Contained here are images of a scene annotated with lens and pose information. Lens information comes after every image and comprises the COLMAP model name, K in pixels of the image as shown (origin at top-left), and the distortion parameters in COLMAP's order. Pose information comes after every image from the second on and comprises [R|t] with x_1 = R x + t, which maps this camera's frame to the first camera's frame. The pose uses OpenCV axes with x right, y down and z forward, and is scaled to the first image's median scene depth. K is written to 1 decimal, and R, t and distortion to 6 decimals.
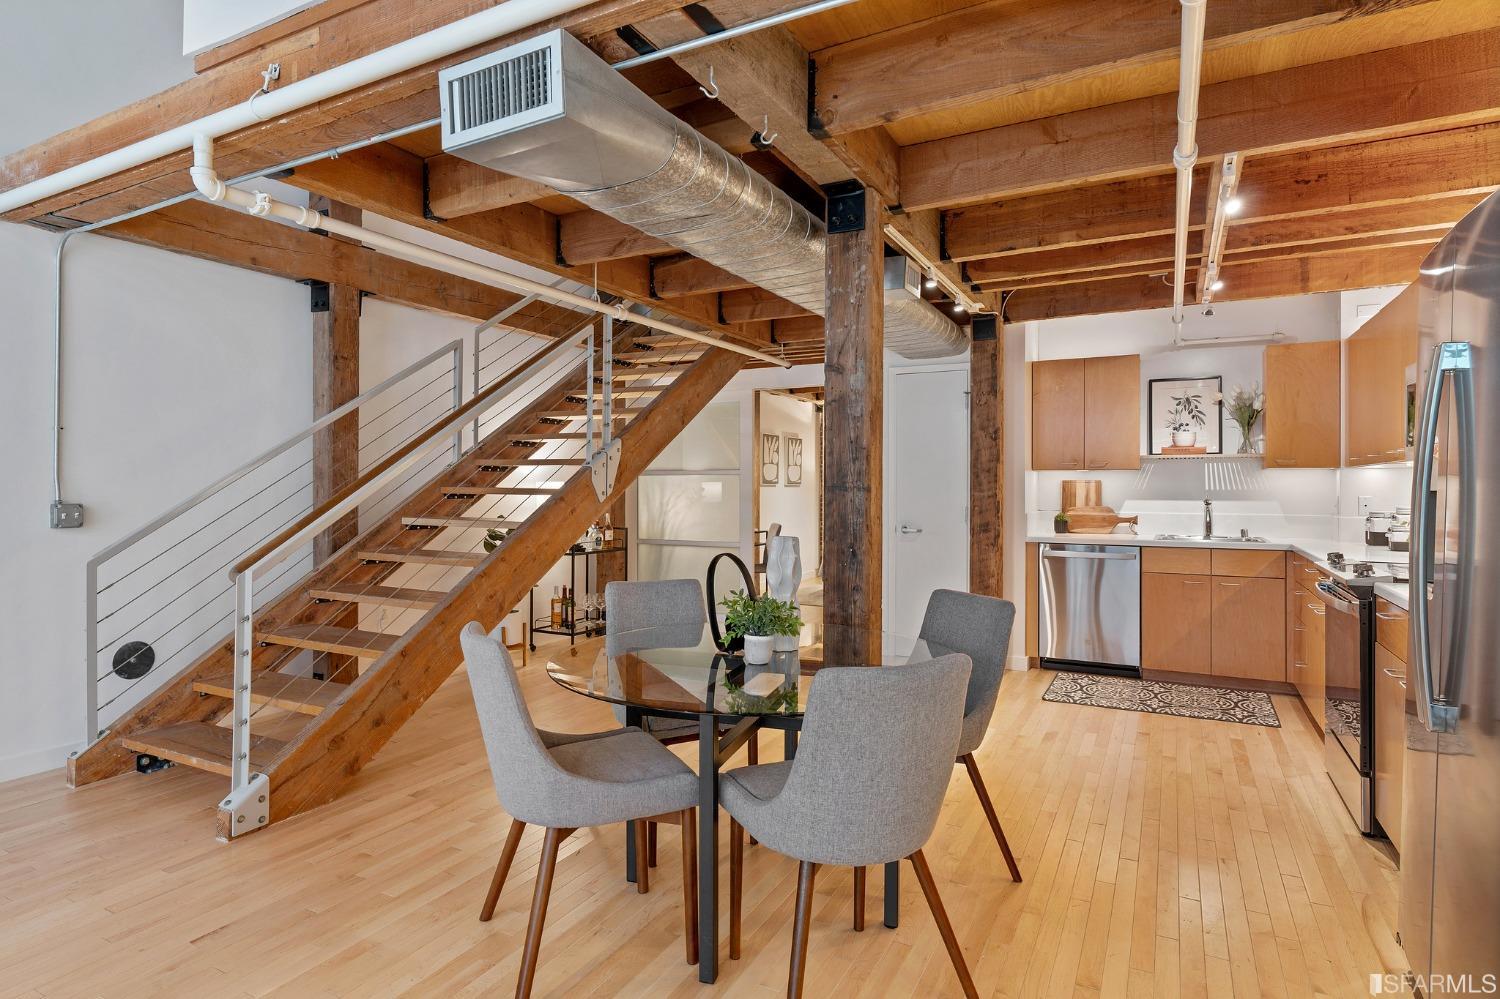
lens RADIAL K [[806.8, 0, 747.2], [0, 806.8, 483.1], [0, 0, 1]] dist [-0.000092, -0.000069]
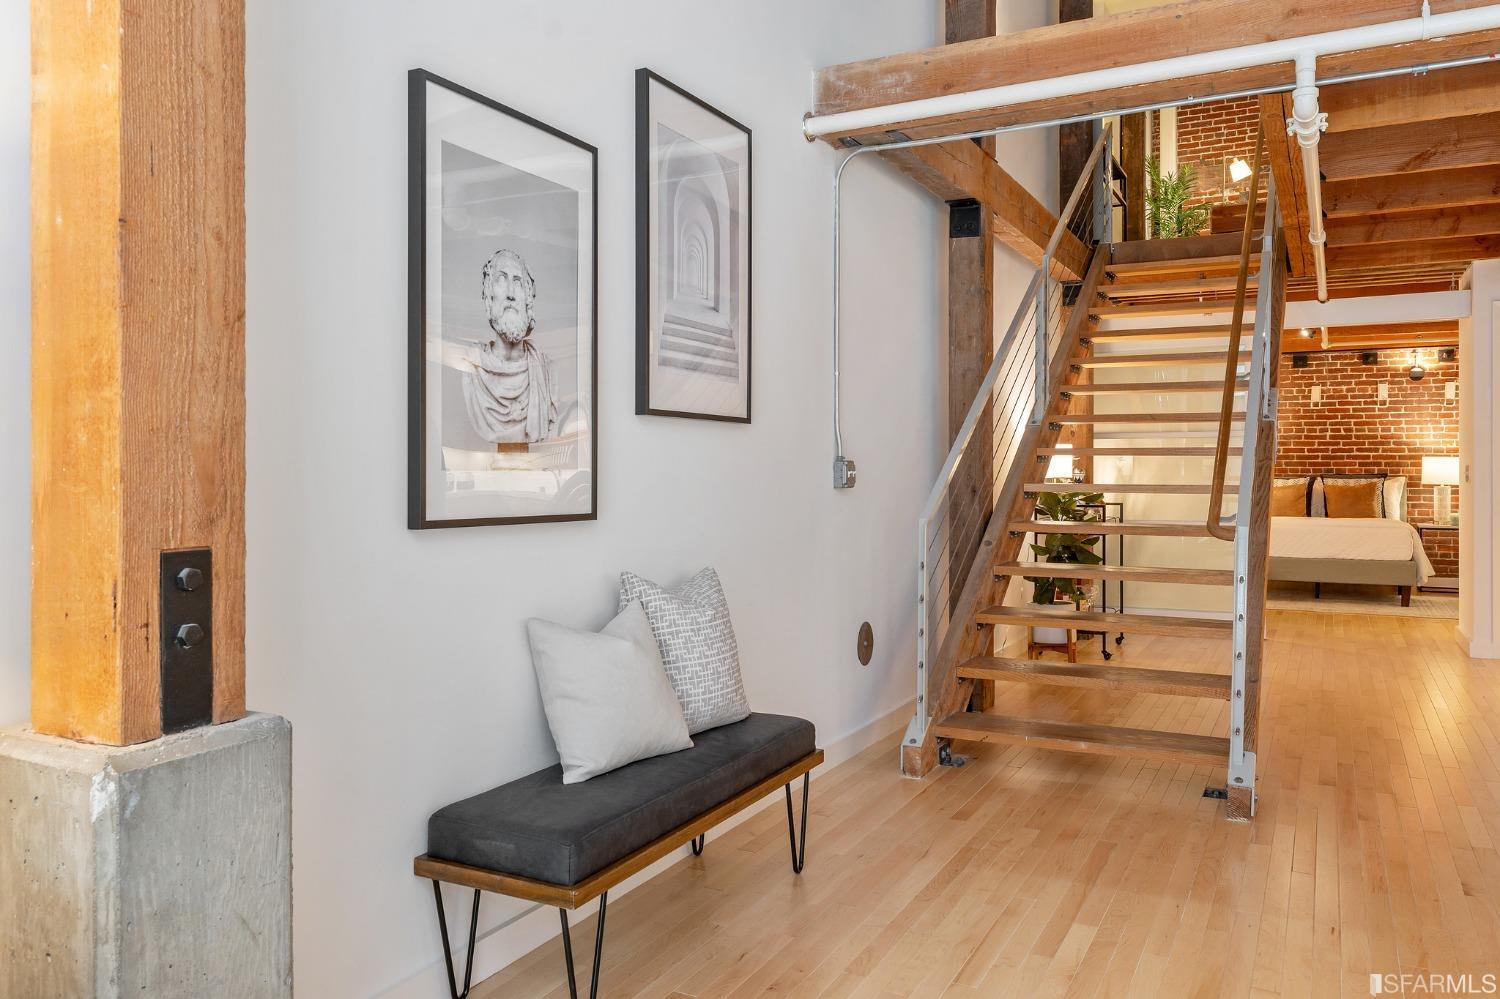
lens RADIAL K [[1132.2, 0, 717.2], [0, 1132.2, 467.9], [0, 0, 1]] dist [0.003221, 0.001260]
pose [[0.999955, -0.003719, -0.008754, -0.661635], [0.003737, 0.999991, 0.002092, 0.020599], [0.008746, -0.002124, 0.999959, -0.155003]]
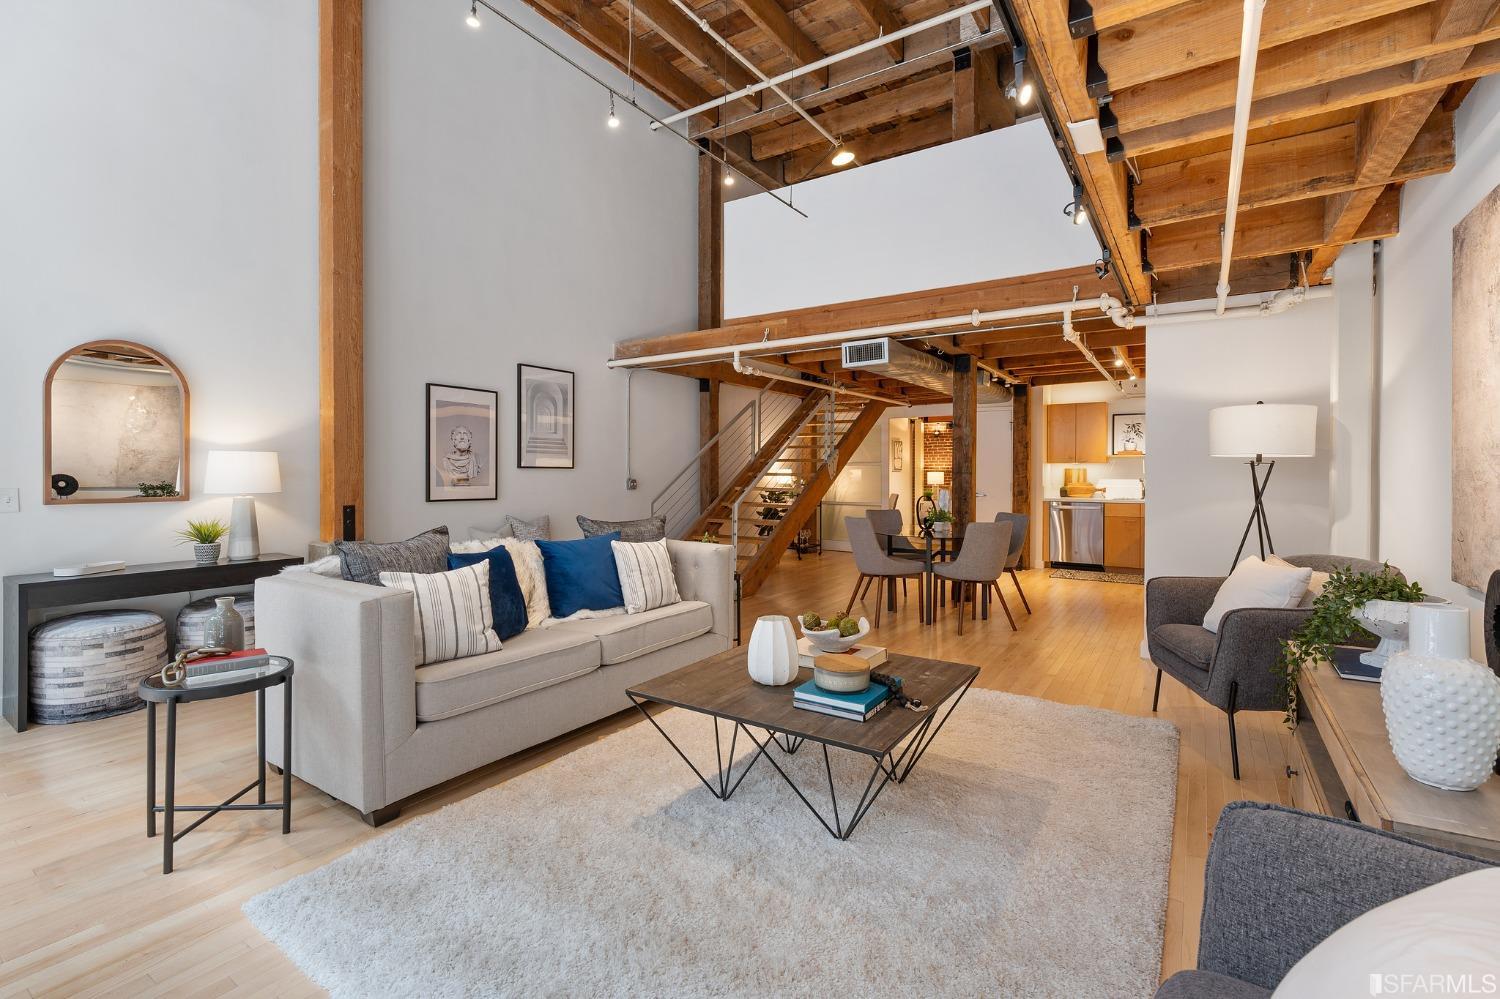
lens RADIAL K [[680.8, 0, 751.5], [0, 680.8, 476.4], [0, 0, 1]] dist [0.002362, 0.000020]
pose [[0.995191, -0.000642, -0.097952, -0.189893], [0.001766, 0.999934, 0.011384, -0.004897], [0.097939, -0.011502, 0.995126, -0.696016]]
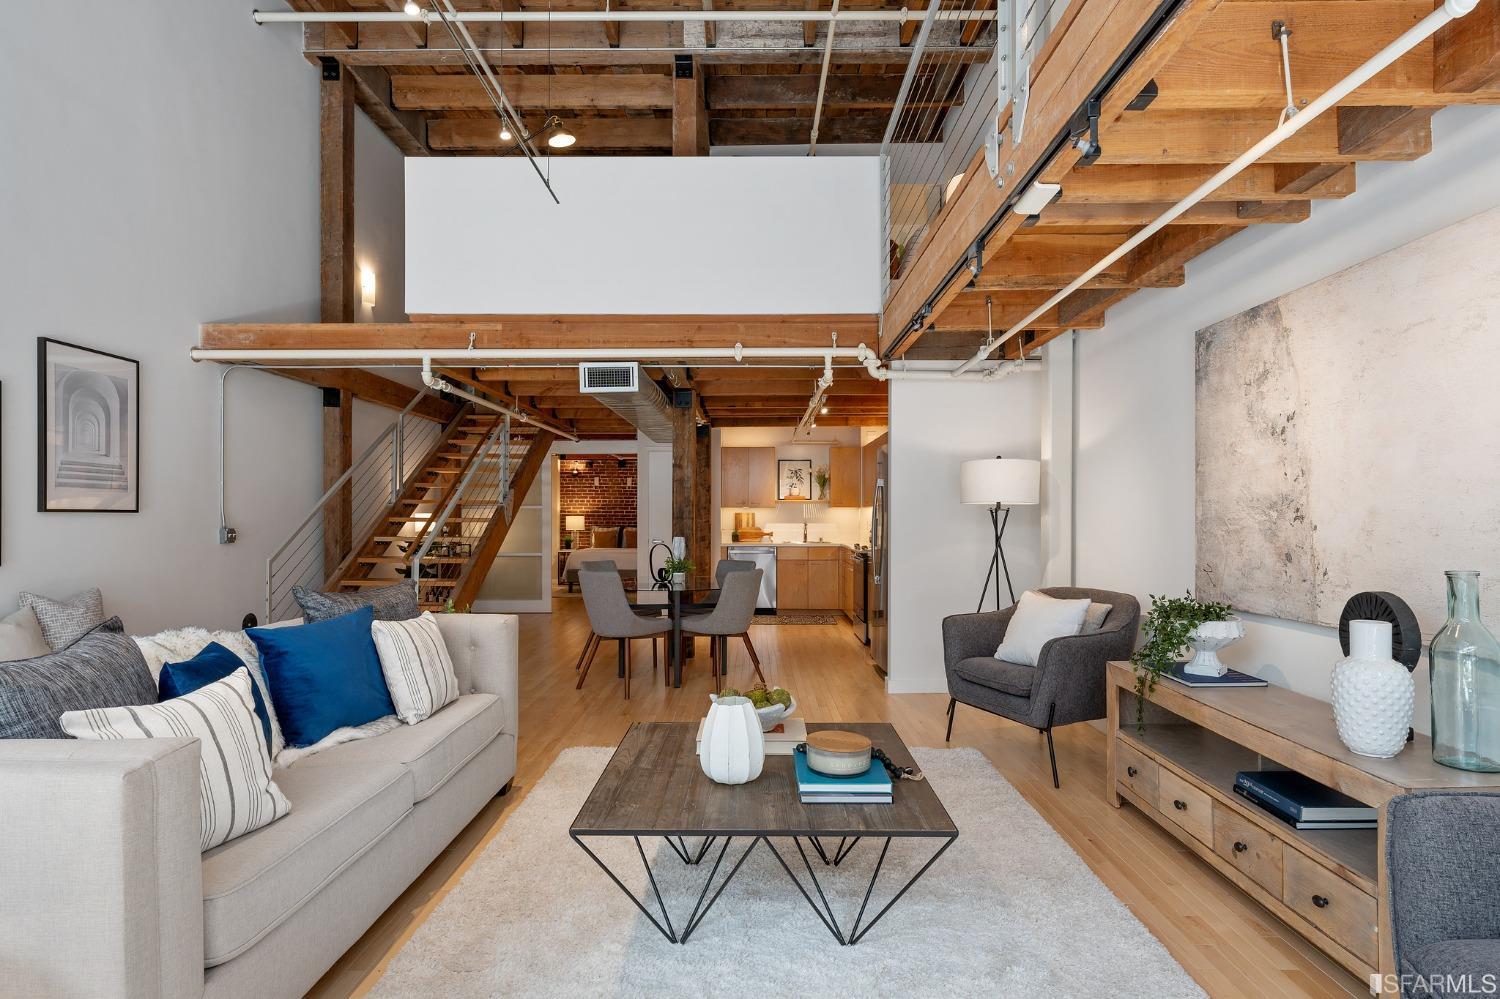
lens RADIAL K [[764.7, 0, 750.3], [0, 764.7, 519.2], [0, 0, 1]] dist [0.001016, -0.000471]
pose [[0.886311, -0.003868, 0.463073, -0.422347], [-0.001091, 0.999945, 0.010441, -0.007903], [-0.463088, -0.009760, 0.886258, -0.606444]]
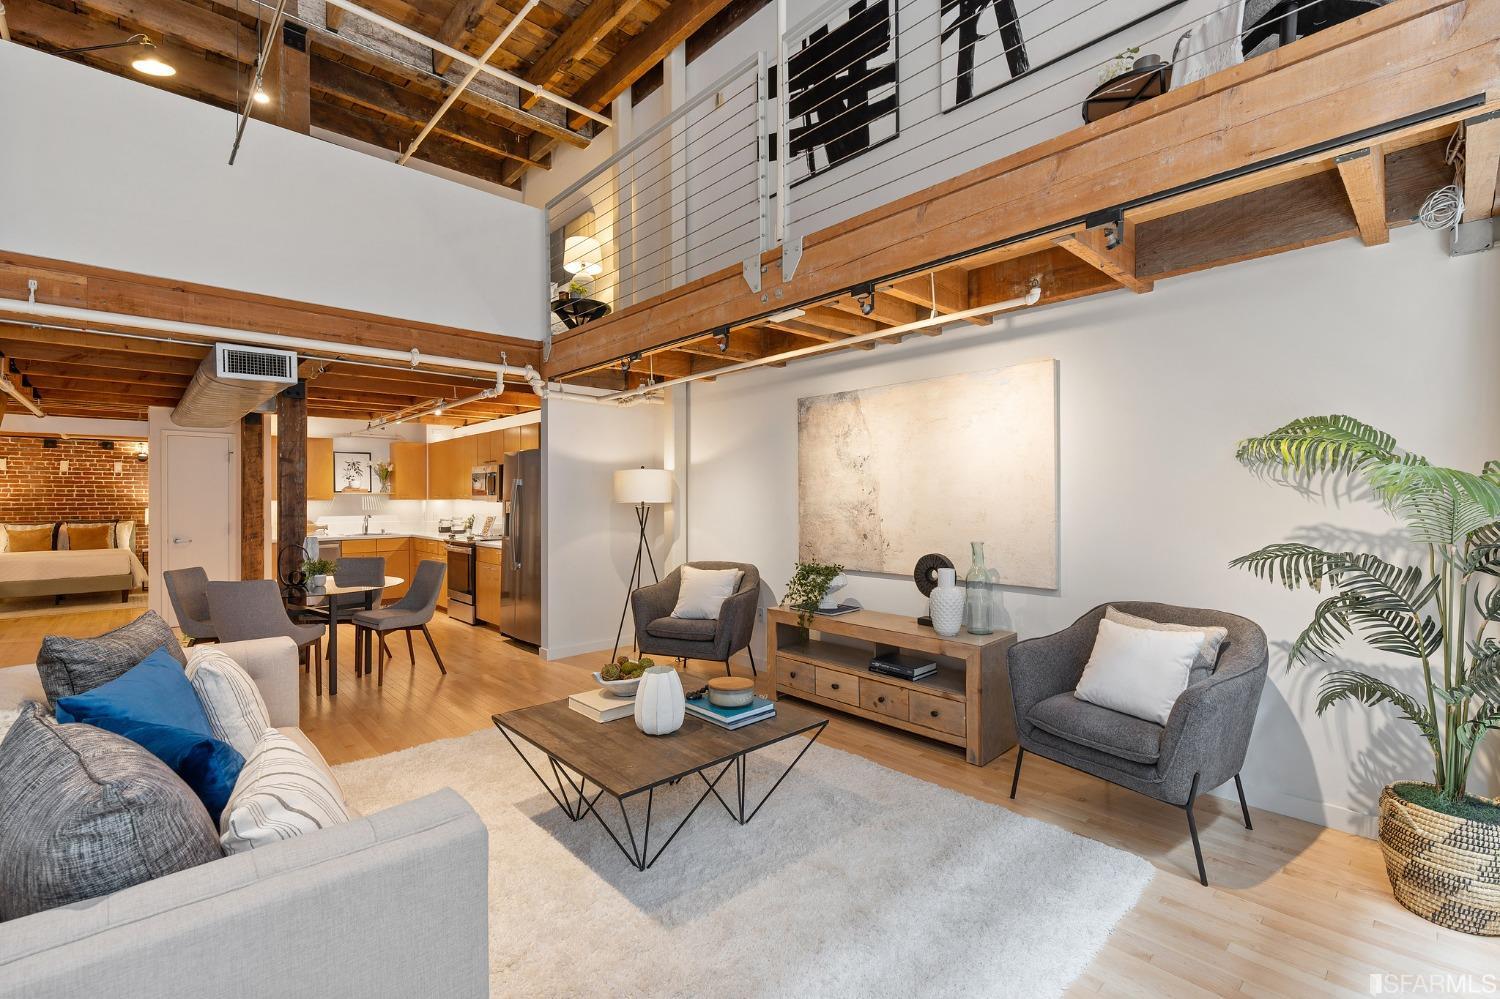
lens RADIAL K [[654.2, 0, 750.0], [0, 654.2, 499.5], [0, 0, 1]] dist [-0.000037, 0.000076]
pose [[0.322461, -0.005371, 0.946568, -0.669693], [0.000155, 0.999984, 0.005622, -0.027728], [-0.946583, -0.001666, 0.322456, -0.427390]]
